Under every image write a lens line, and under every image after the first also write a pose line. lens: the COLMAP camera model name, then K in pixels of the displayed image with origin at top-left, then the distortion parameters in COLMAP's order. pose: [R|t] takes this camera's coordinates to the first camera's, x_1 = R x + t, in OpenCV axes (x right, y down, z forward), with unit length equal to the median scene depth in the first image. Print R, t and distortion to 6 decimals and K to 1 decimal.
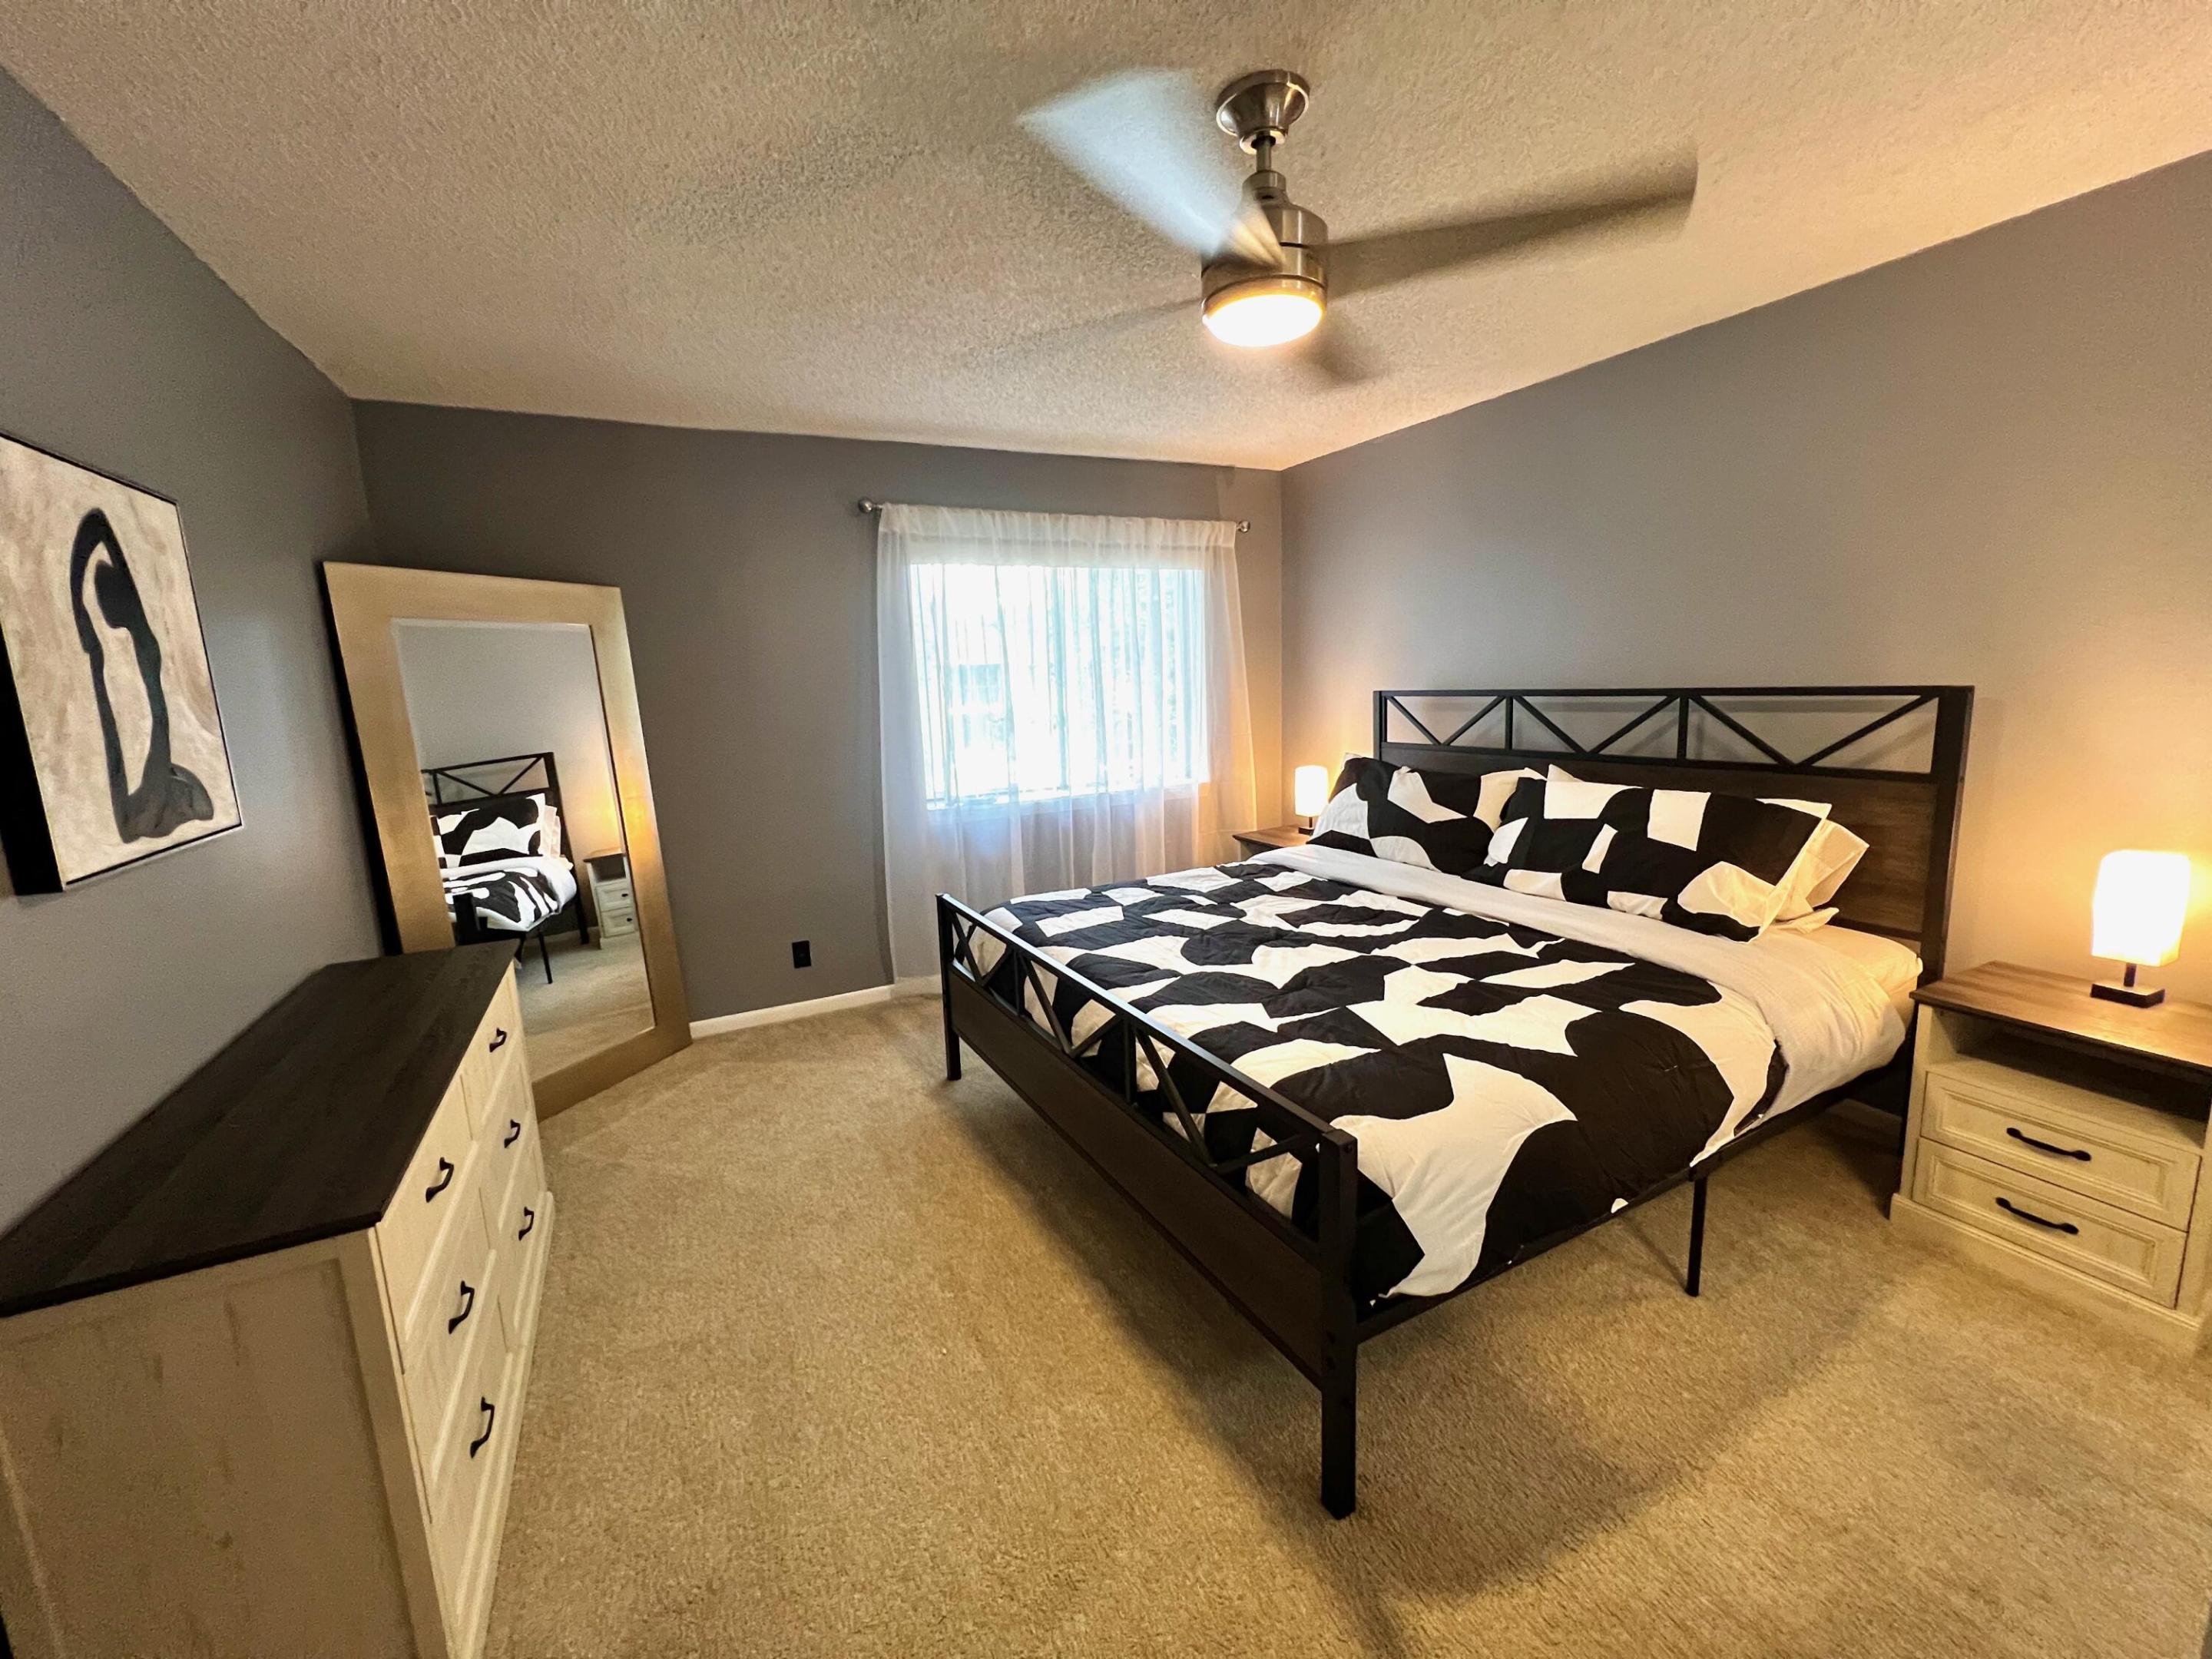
lens RADIAL K [[891.1, 0, 1111.9], [0, 891.1, 828.5], [0, 0, 1]] dist [0.001567, 0.000074]
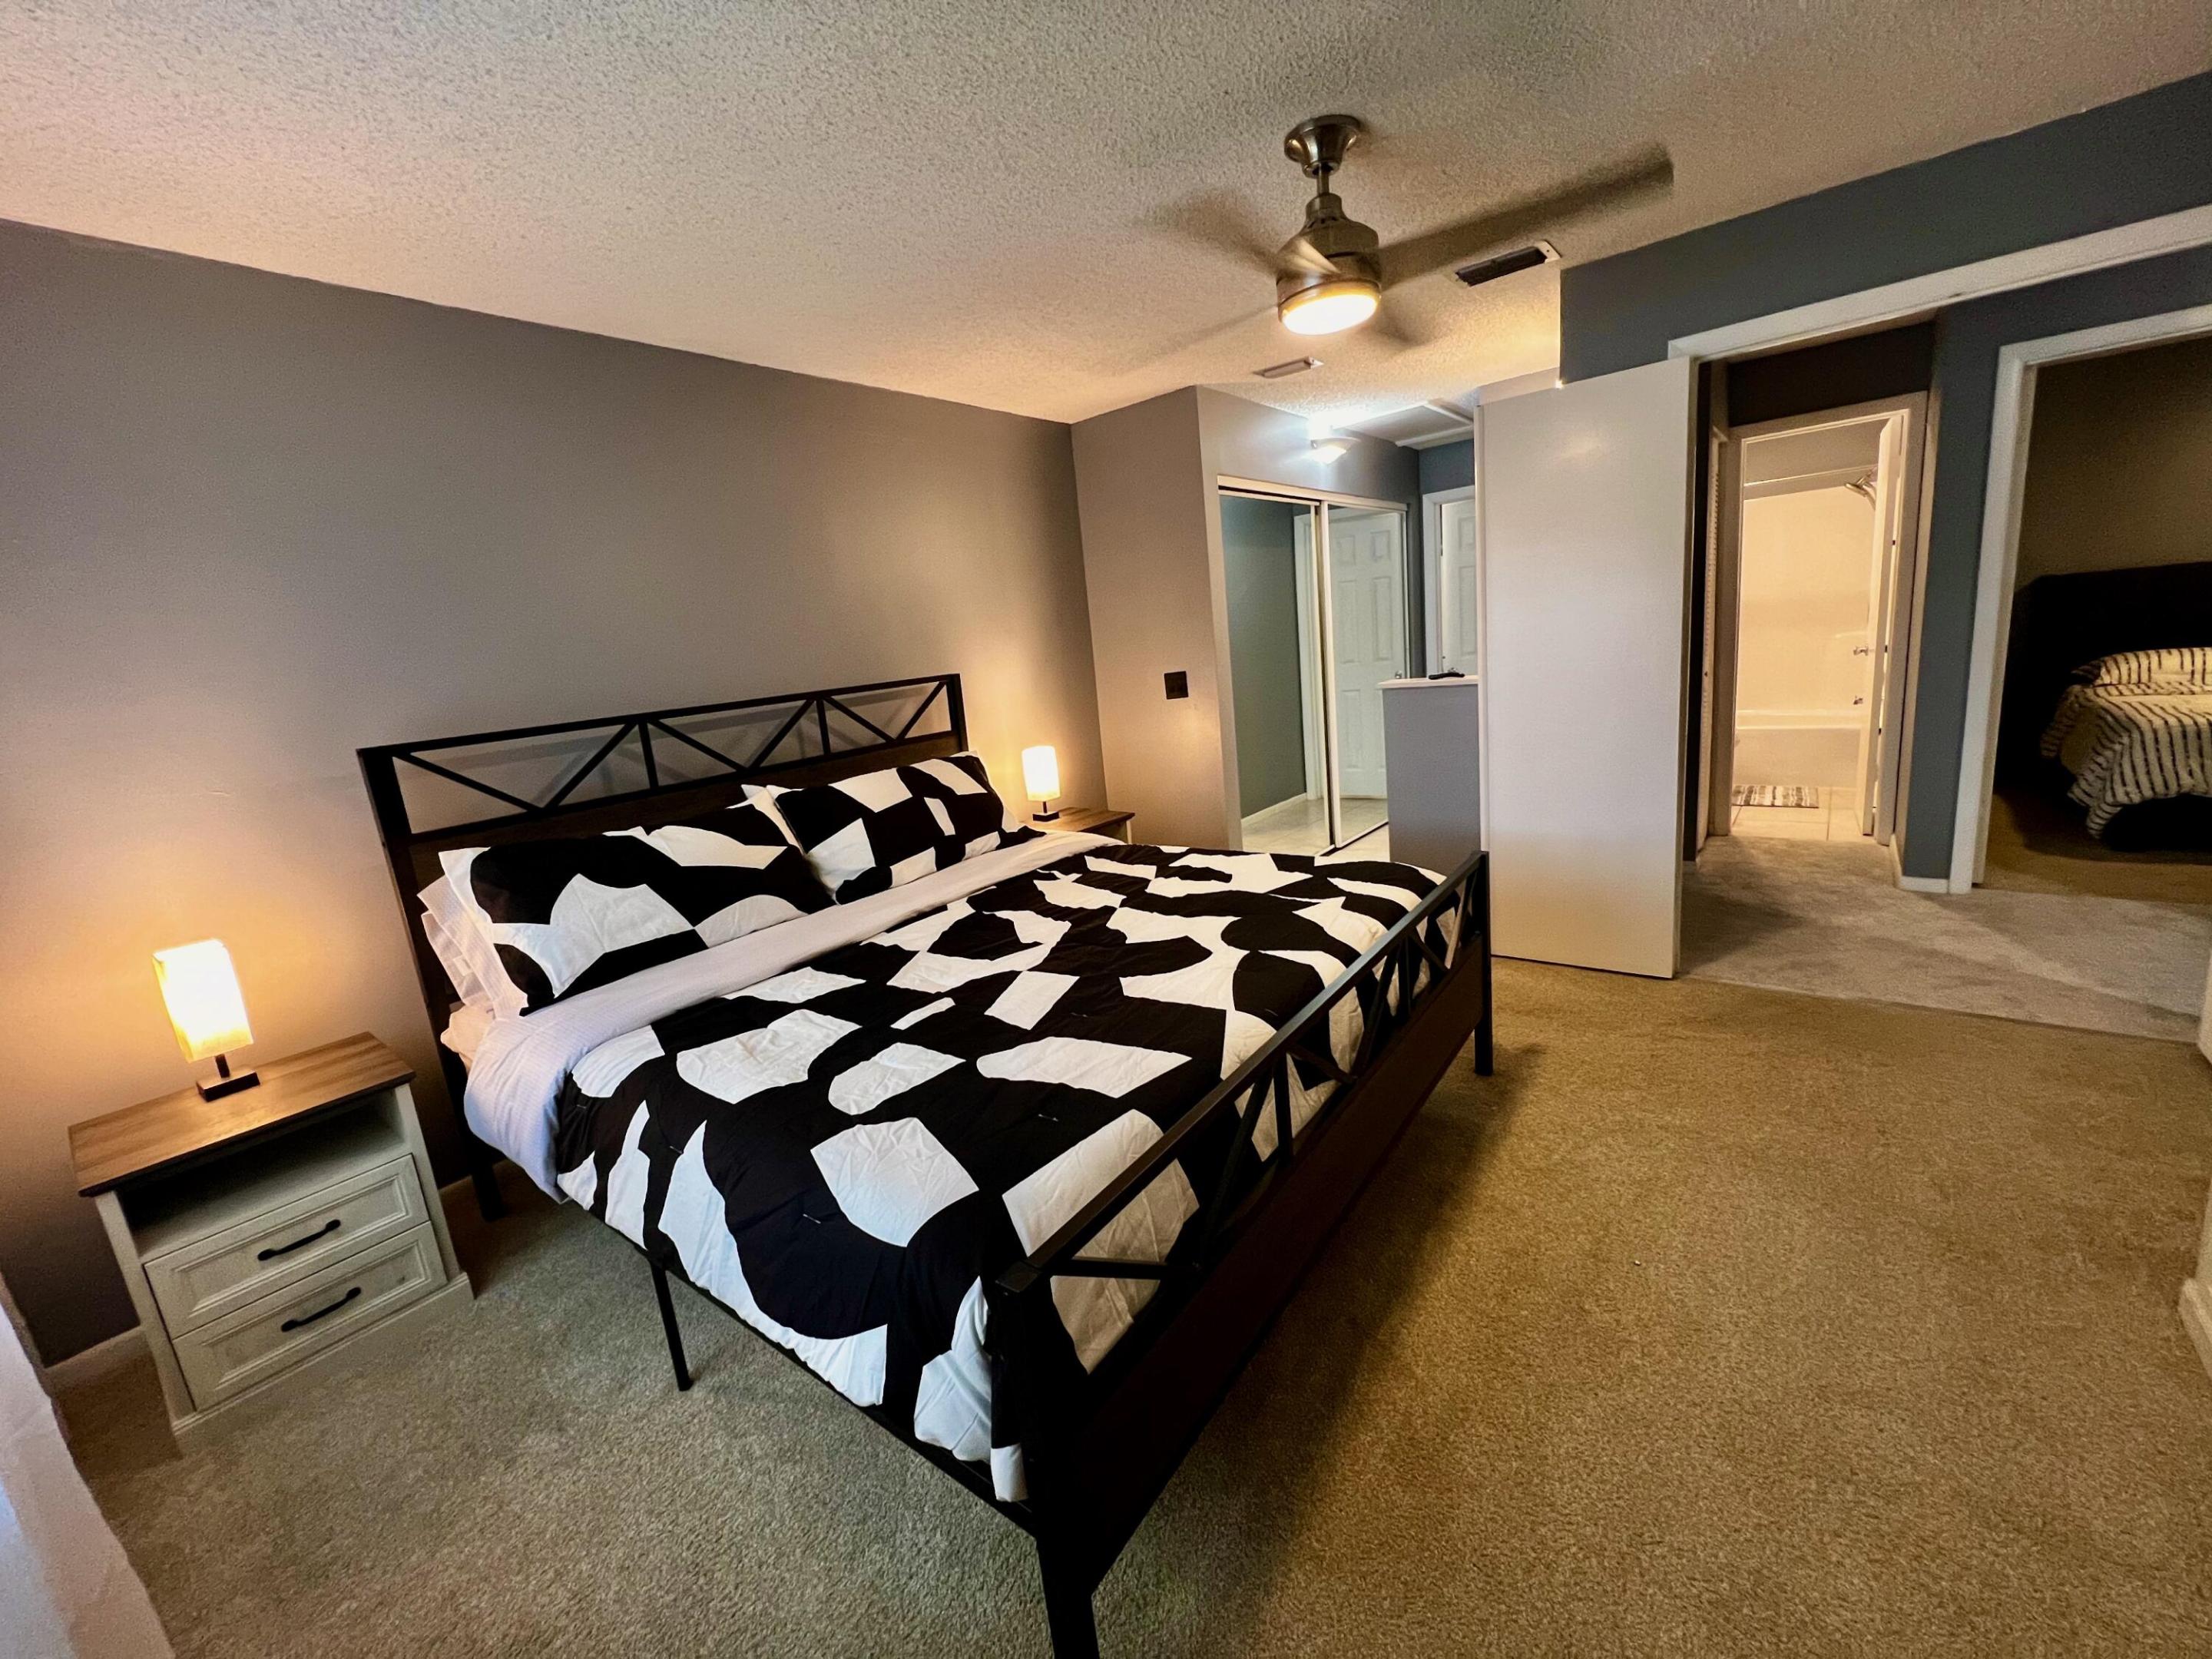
lens RADIAL K [[891.1, 0, 1109.3], [0, 891.1, 823.6], [0, 0, 1]] dist [0.001567, 0.000074]
pose [[-0.419401, -0.096465, 0.902661, -0.516139], [0.268666, 0.936605, 0.224922, -0.151307], [-0.867134, 0.336847, -0.366896, 1.127874]]
